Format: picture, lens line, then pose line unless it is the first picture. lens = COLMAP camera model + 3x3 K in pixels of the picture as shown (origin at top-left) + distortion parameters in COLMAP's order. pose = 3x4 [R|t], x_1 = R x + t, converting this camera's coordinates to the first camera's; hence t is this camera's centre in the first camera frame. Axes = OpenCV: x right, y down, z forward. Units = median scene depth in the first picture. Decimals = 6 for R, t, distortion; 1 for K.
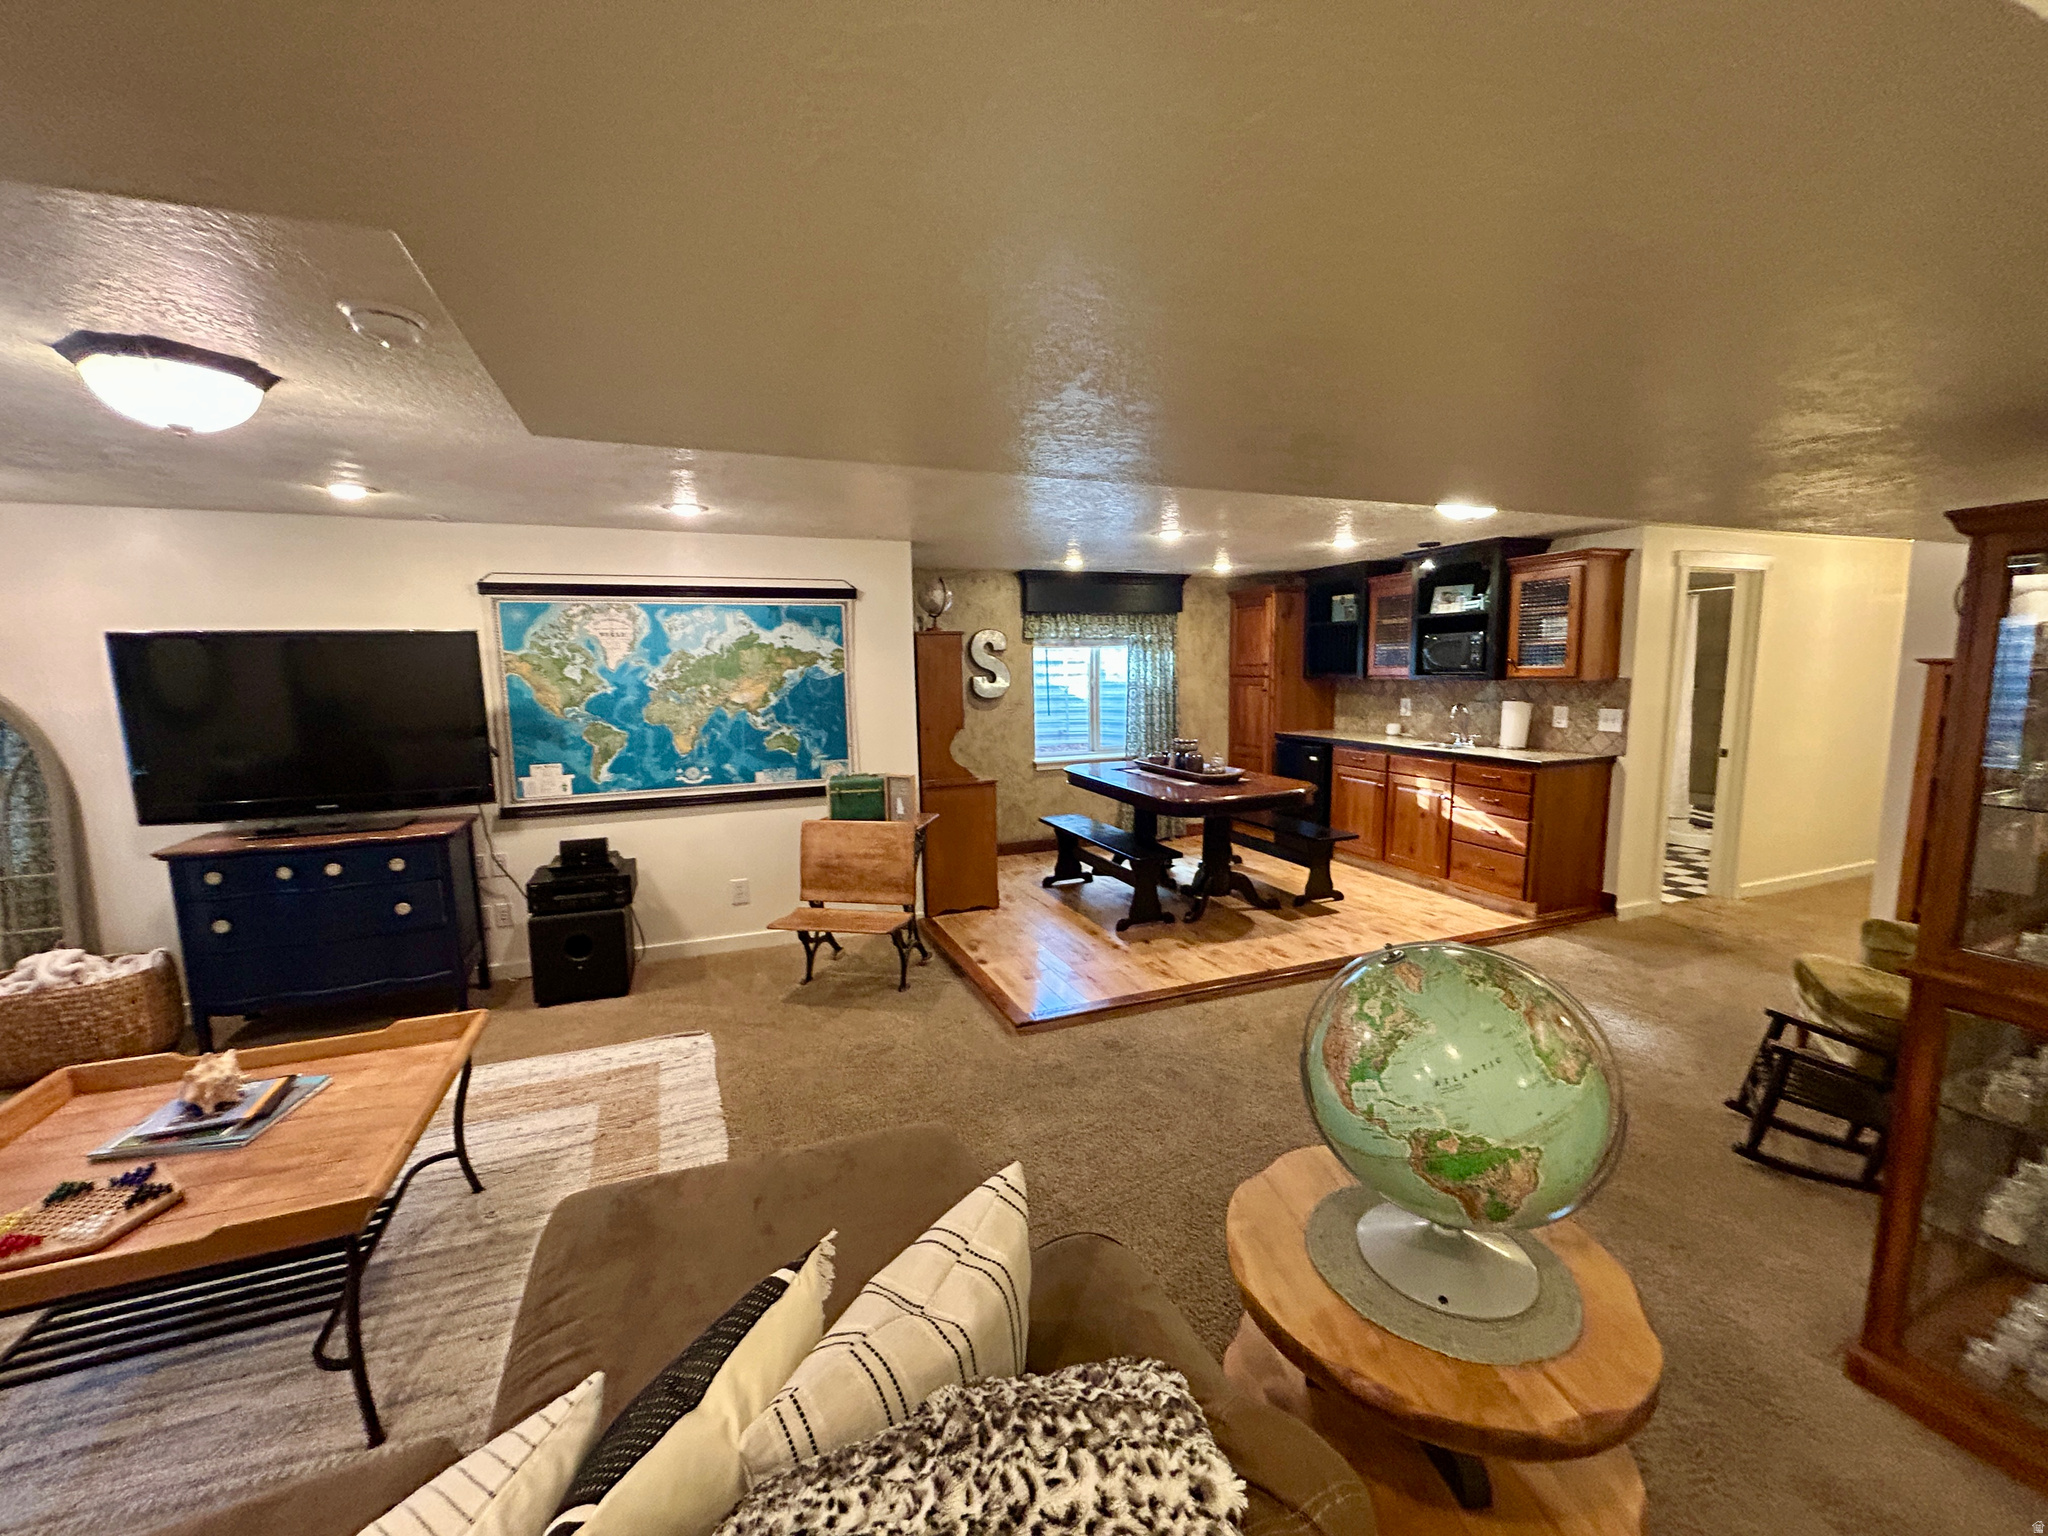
lens RADIAL K [[821.4, 0, 1024.0], [0, 821.4, 768.0], [0, 0, 1]] dist [-0.000505, -0.000114]
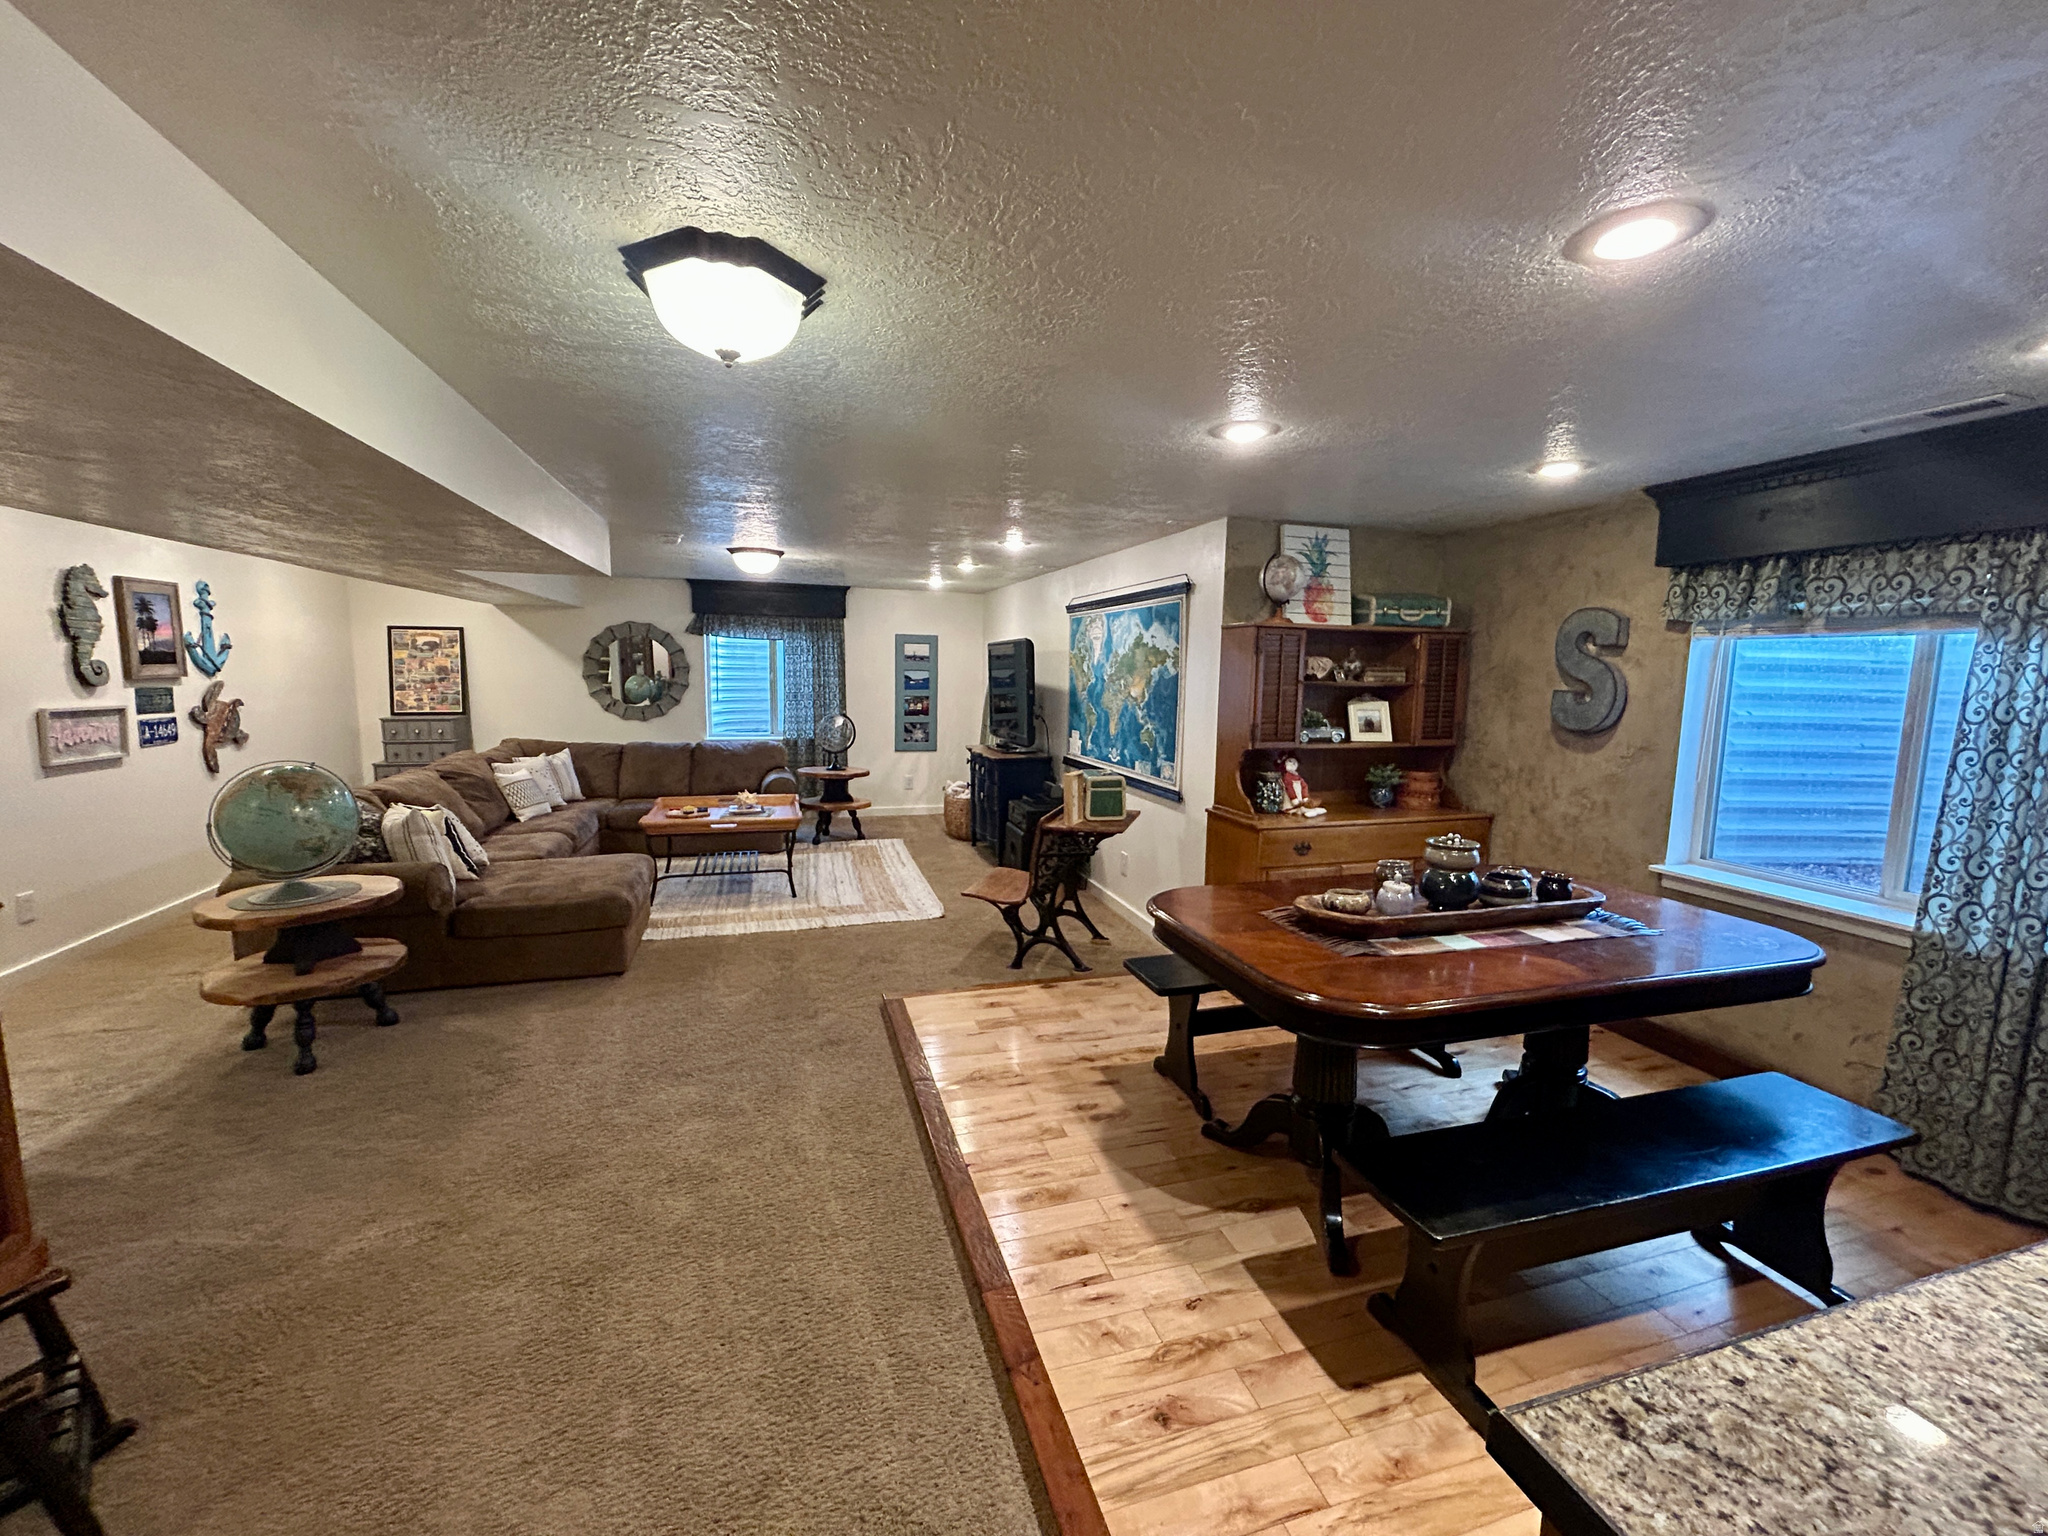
lens RADIAL K [[821.4, 0, 1024.0], [0, 821.4, 768.0], [0, 0, 1]] dist [-0.000505, -0.000114]
pose [[-0.084378, 0.134726, -0.987284, 0.805418], [-0.139505, 0.979461, 0.145581, -0.130491], [0.986620, 0.150015, -0.063850, 0.972023]]
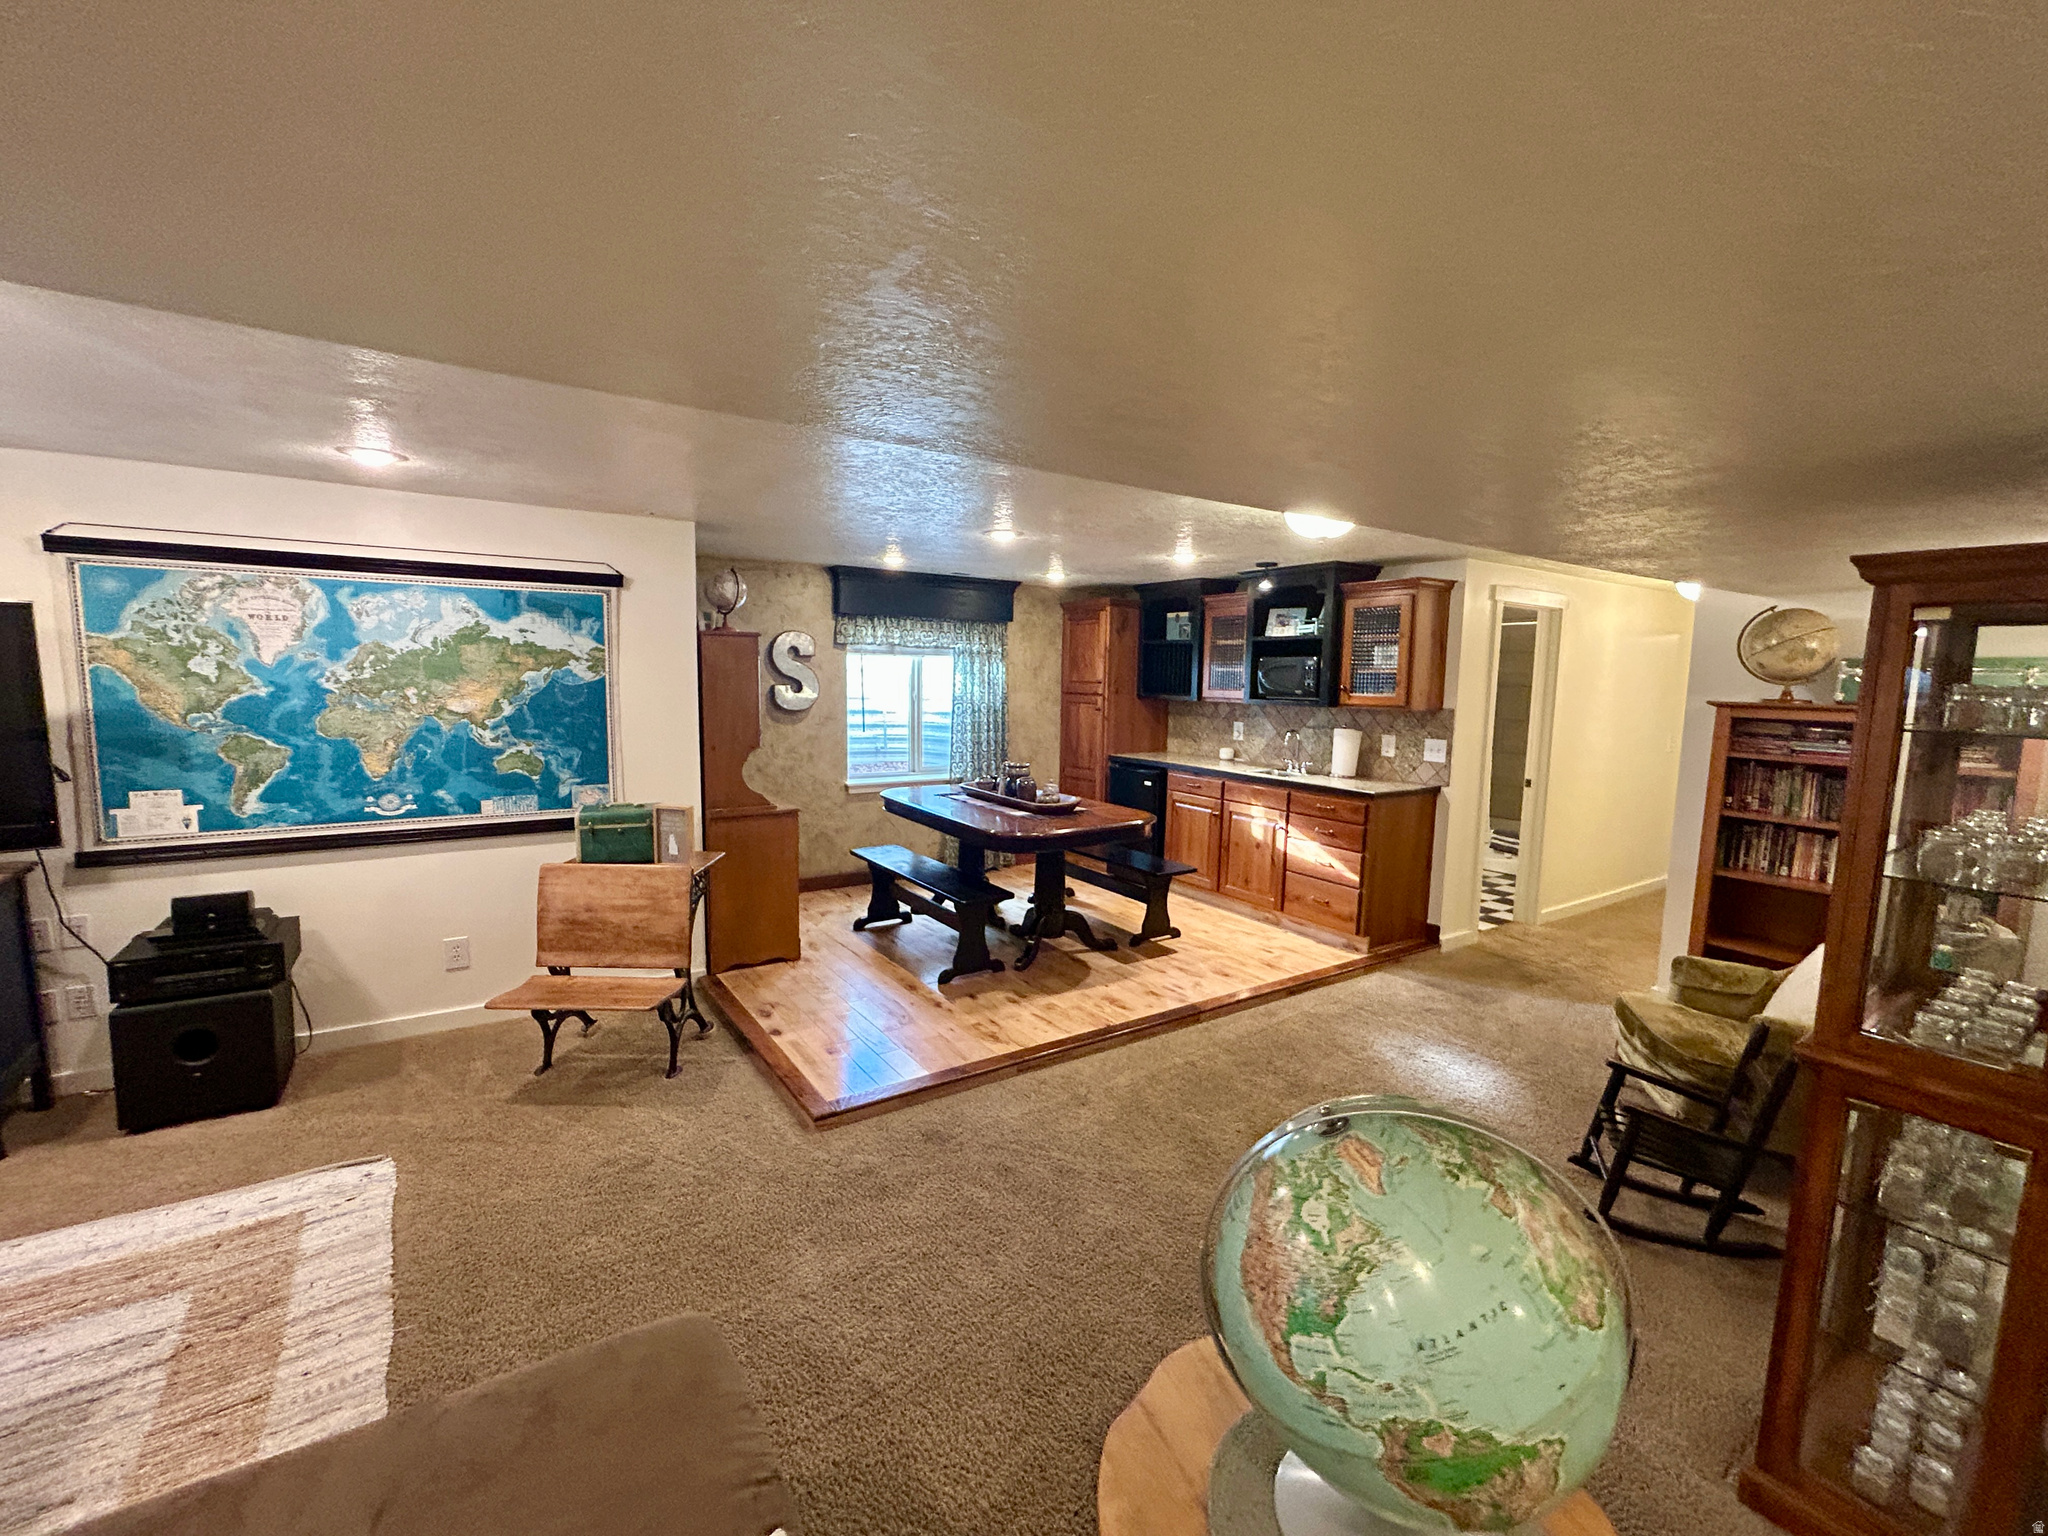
lens RADIAL K [[858.1, 0, 1024.0], [0, 858.1, 768.0], [0, 0, 1]] dist [-0.012243, 0.006133]
pose [[0.977600, 0.011451, 0.210159, 0.008620], [-0.008607, 0.999859, -0.014440, -0.019686], [-0.210295, 0.012308, 0.977561, 0.097187]]
